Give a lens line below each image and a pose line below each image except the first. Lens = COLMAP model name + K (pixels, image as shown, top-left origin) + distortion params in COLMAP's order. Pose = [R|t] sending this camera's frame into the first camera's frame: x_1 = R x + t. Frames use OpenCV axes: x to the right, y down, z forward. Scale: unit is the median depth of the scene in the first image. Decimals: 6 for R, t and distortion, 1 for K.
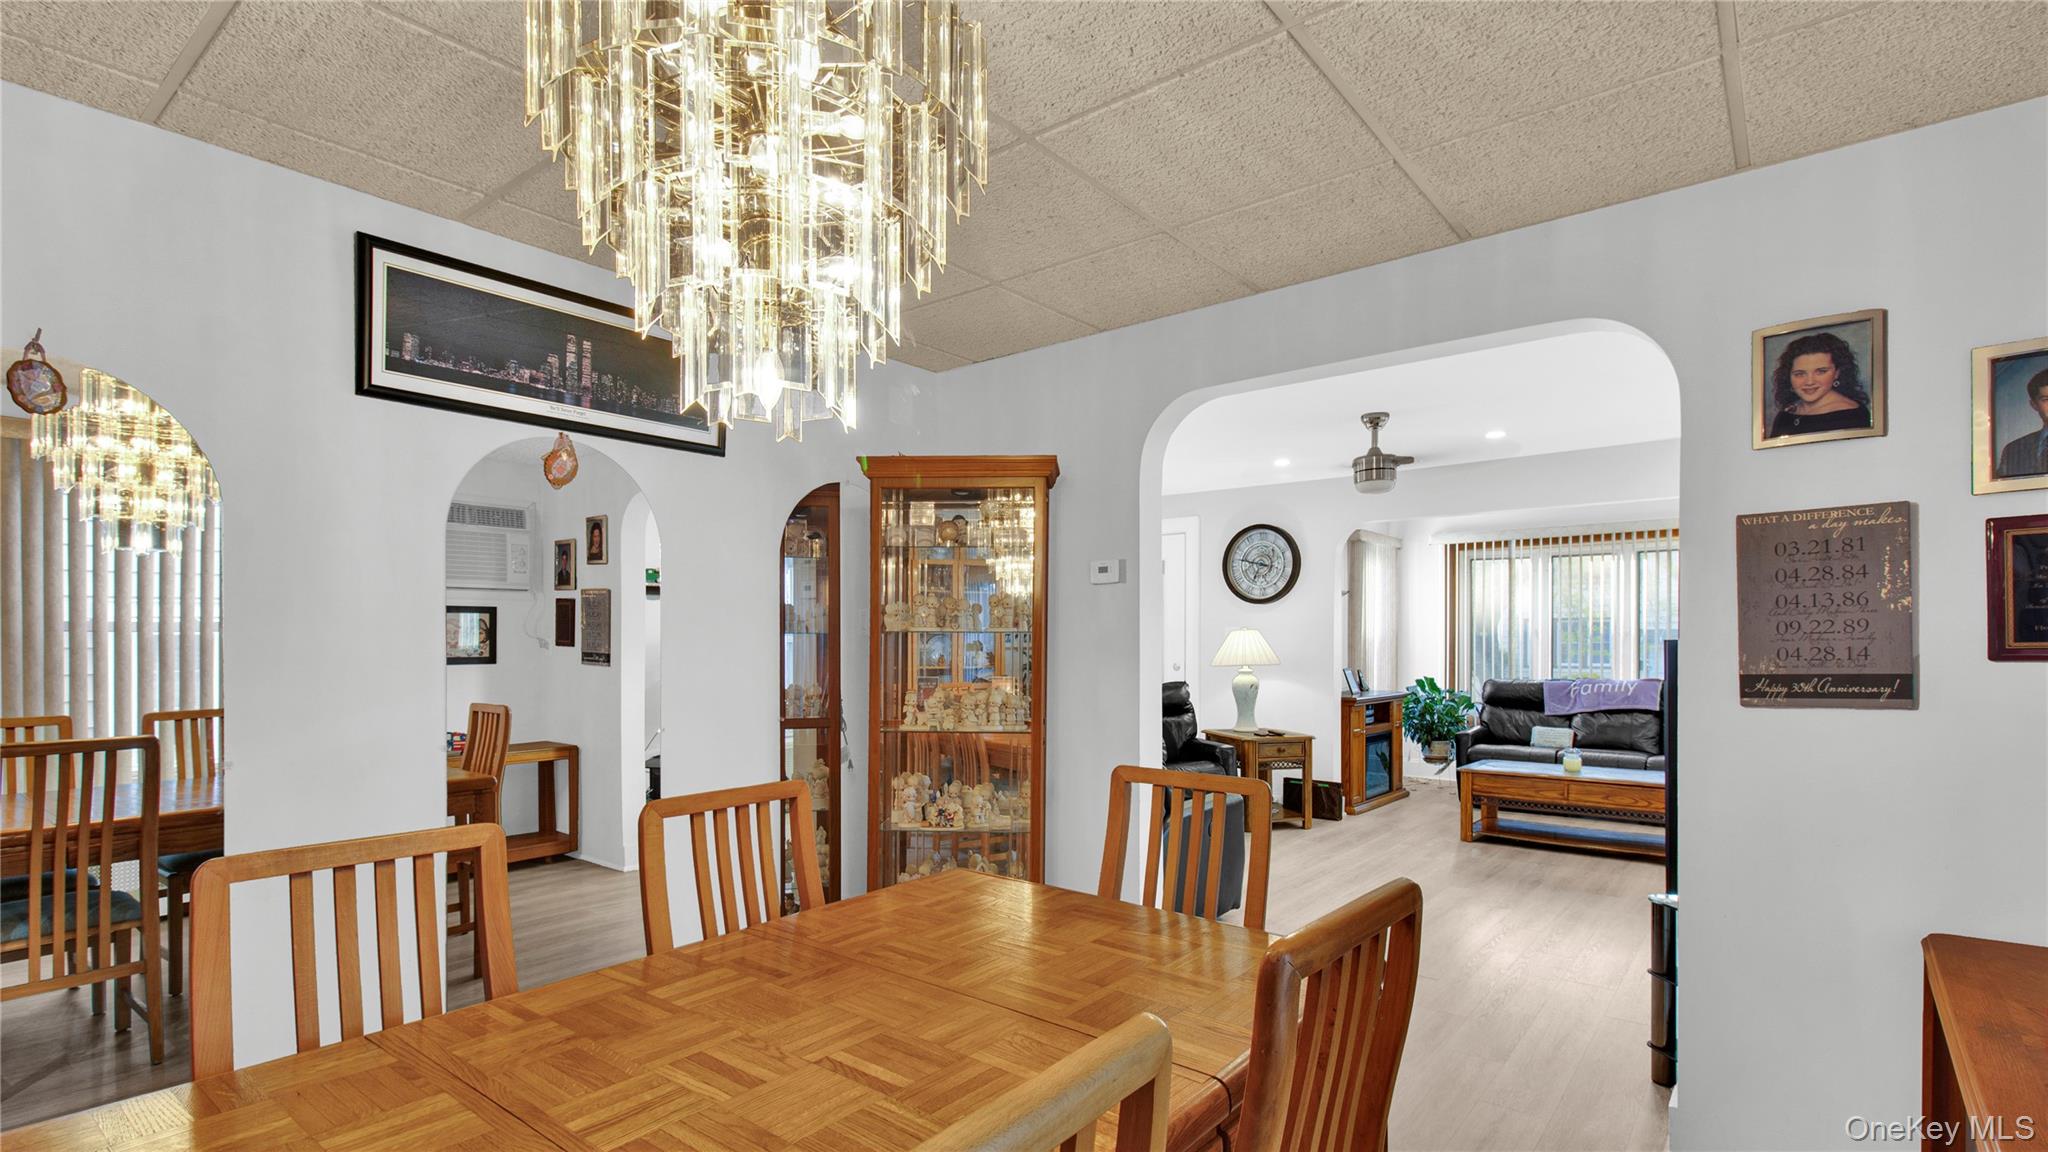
lens RADIAL K [[964.2, 0, 1017.4], [0, 964.2, 654.2], [0, 0, 1]] dist [0.021635, -0.000222]
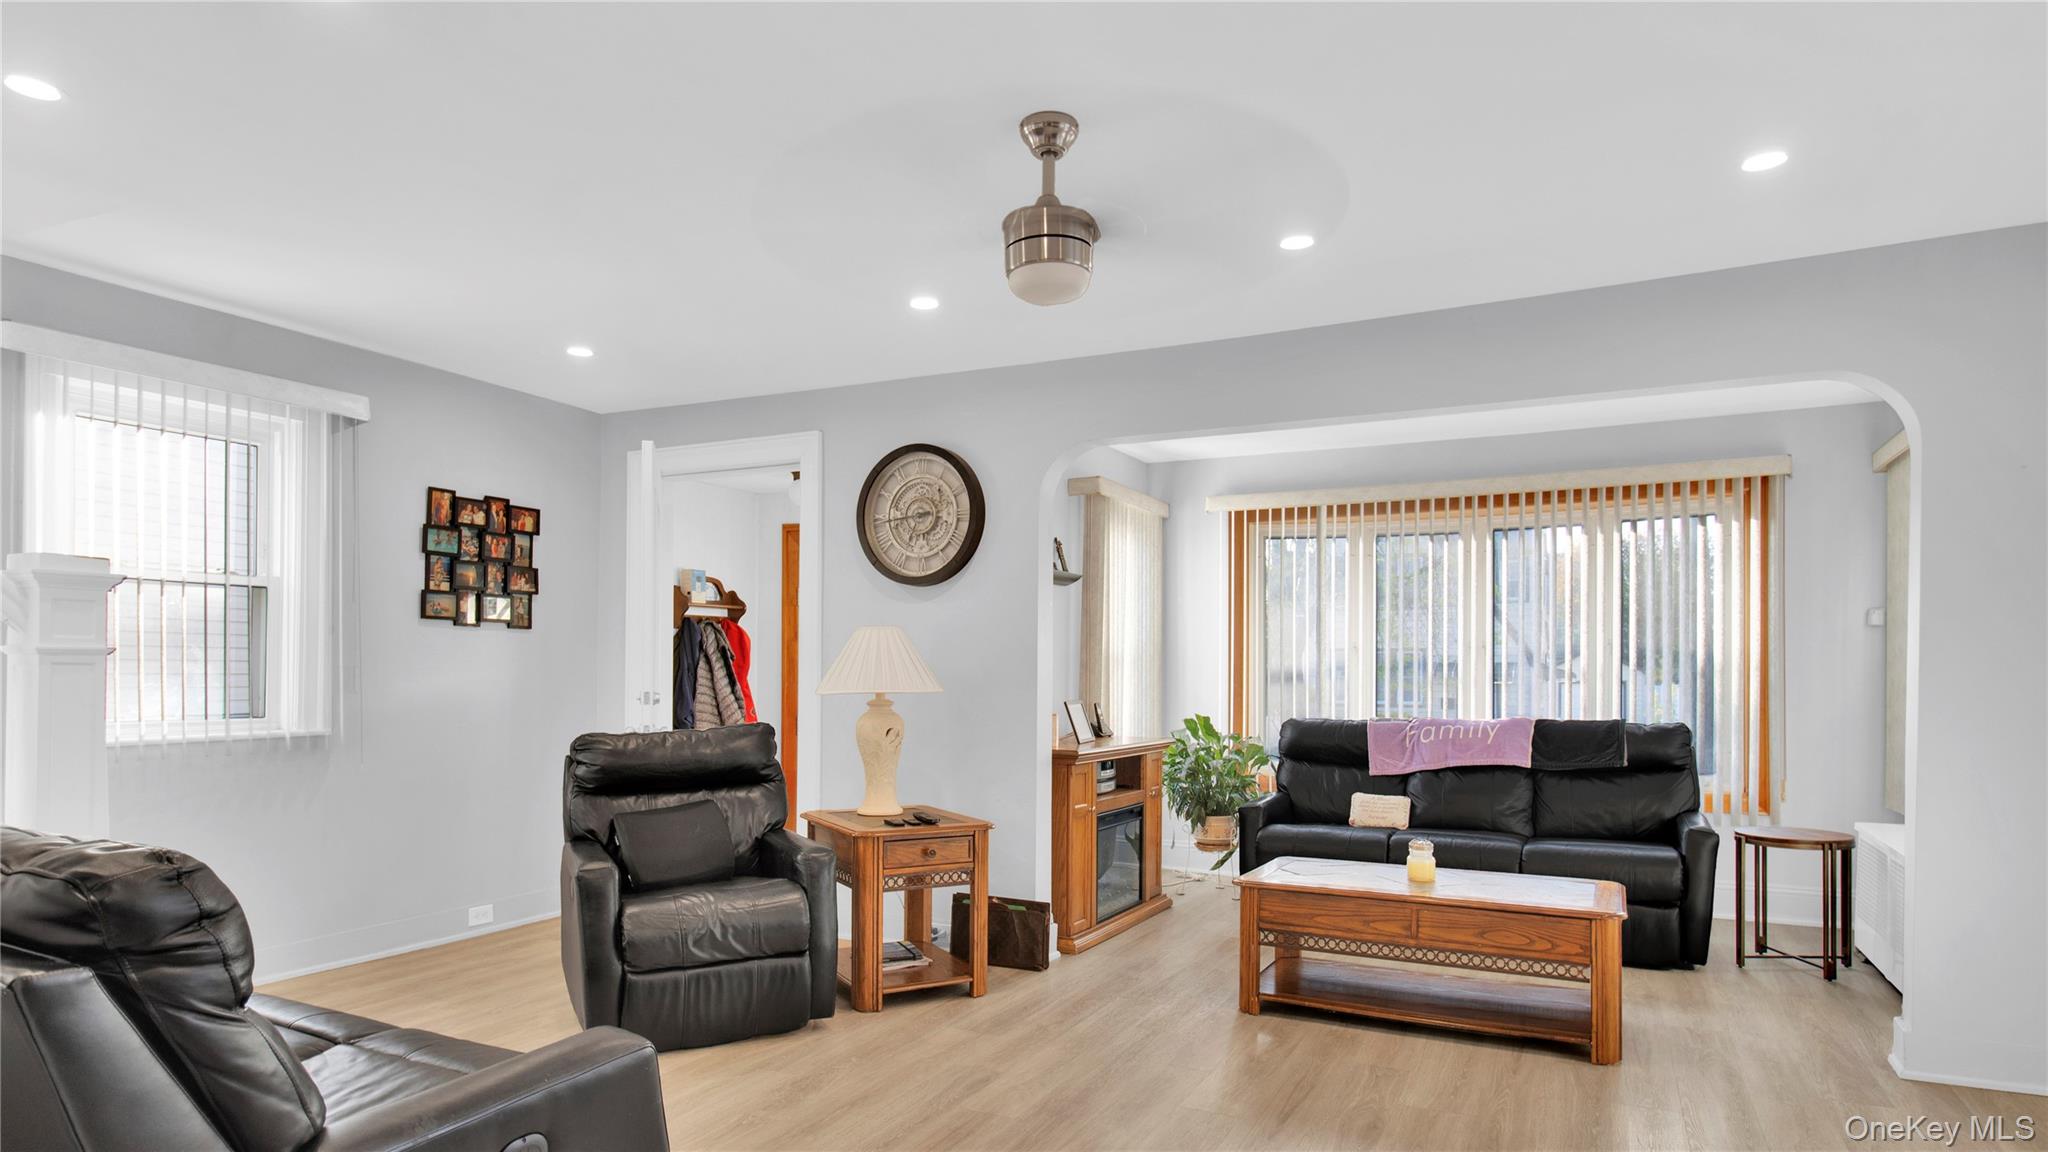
lens RADIAL K [[1140.9, 0, 1022.2], [0, 1140.9, 668.9], [0, 0, 1]] dist [0.000289, -0.000119]
pose [[0.975706, 0.010817, 0.218818, 0.171203], [-0.007034, 0.999812, -0.018058, 0.008841], [-0.218972, 0.016080, 0.975599, 0.347478]]
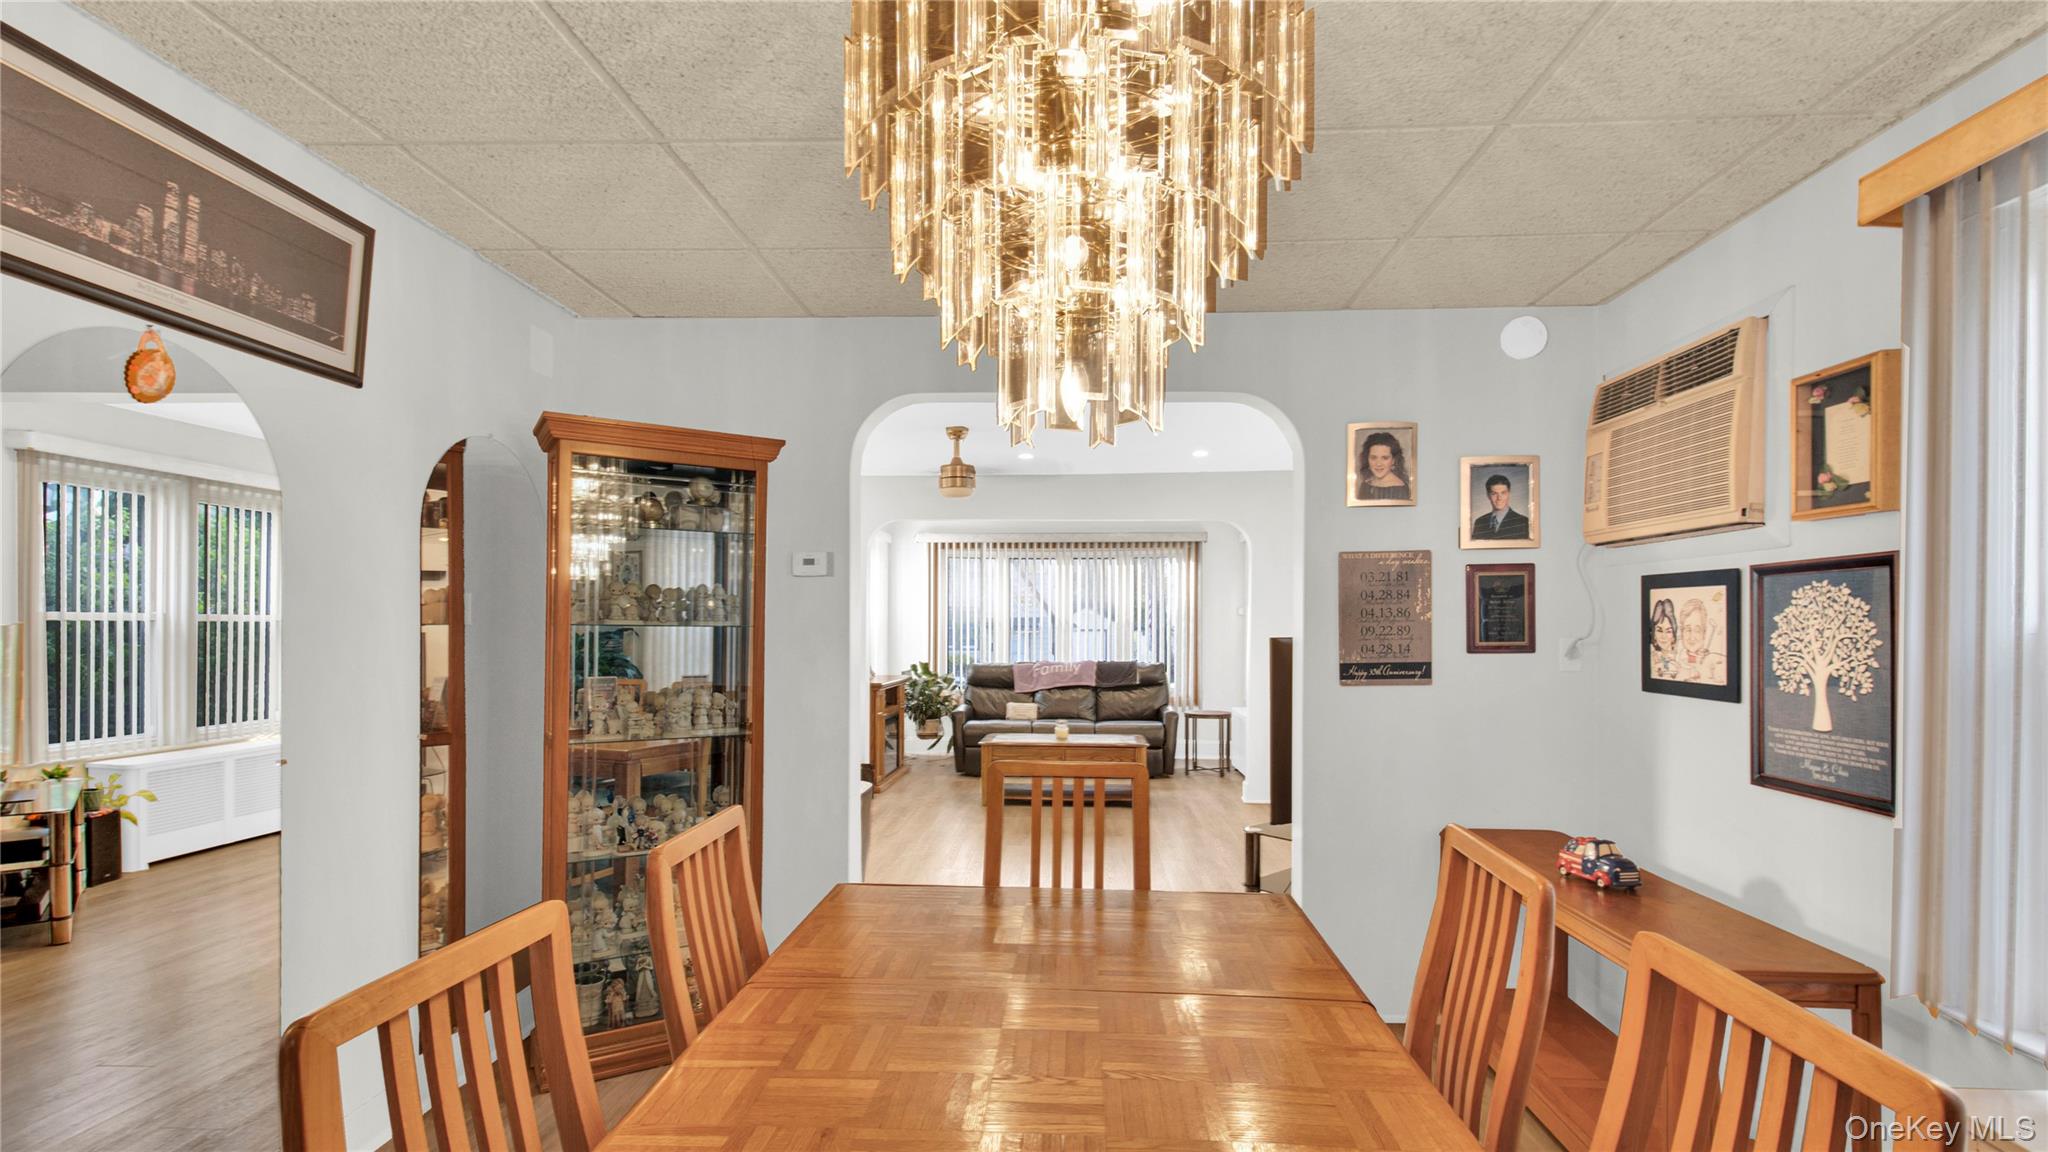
lens RADIAL K [[964.1, 0, 1027.1], [0, 964.1, 624.1], [0, 0, 1]] dist [0.018064, -0.000620]
pose [[0.809575, 0.007375, 0.586970, -0.147797], [0.000392, 0.999914, -0.013104, -0.005875], [-0.587016, 0.010839, 0.809503, 0.042830]]
